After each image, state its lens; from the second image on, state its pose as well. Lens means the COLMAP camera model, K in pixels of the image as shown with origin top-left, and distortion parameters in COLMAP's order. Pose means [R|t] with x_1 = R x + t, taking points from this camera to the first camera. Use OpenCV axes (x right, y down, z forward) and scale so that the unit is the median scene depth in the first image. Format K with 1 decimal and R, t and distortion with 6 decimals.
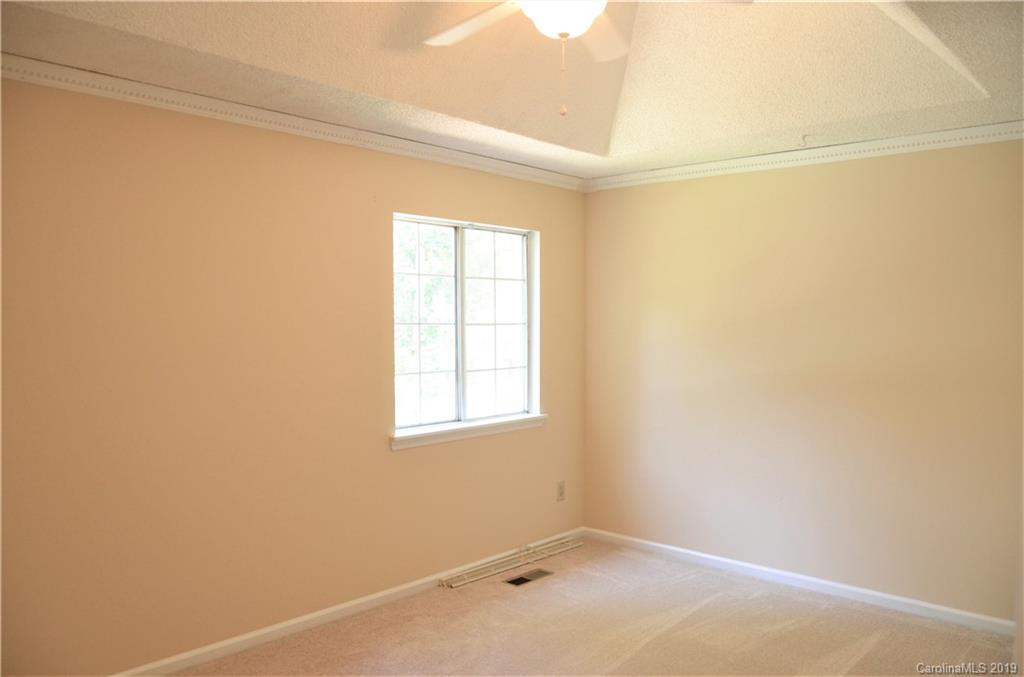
lens RADIAL K [[793.5, 0, 513.7], [0, 793.5, 358.7], [0, 0, 1]] dist [-0.030553, -0.005877]
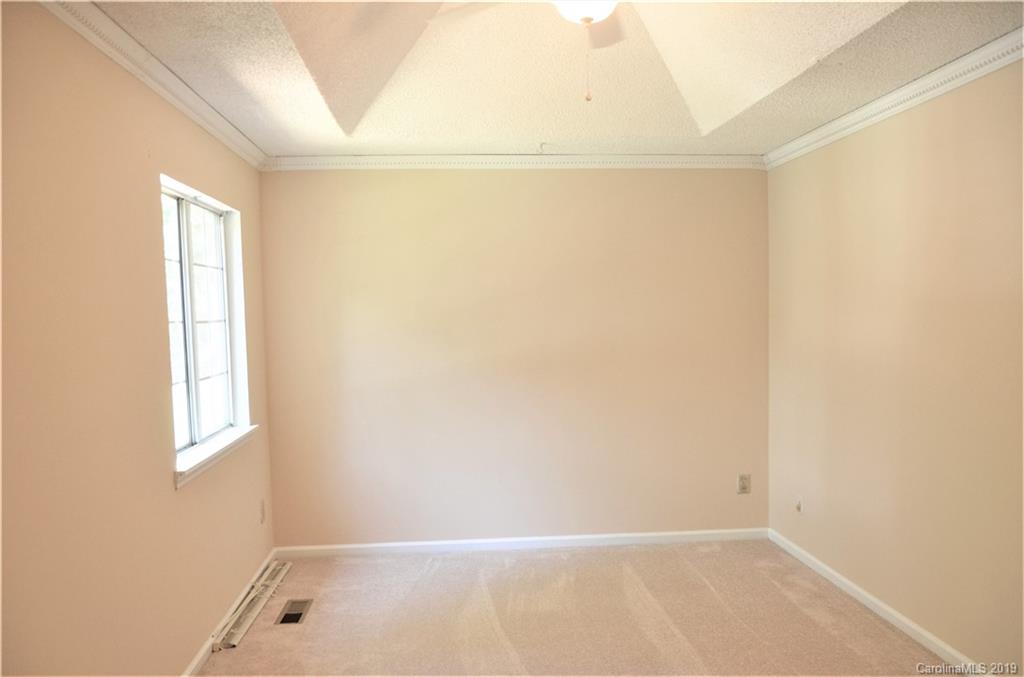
lens RADIAL K [[793.5, 0, 513.7], [0, 793.5, 358.7], [0, 0, 1]] dist [-0.030553, -0.005877]
pose [[0.685830, -0.061202, 0.725184, -0.422234], [0.060924, 0.997788, 0.026591, -0.008180], [-0.725208, 0.025944, 0.688041, 0.222664]]
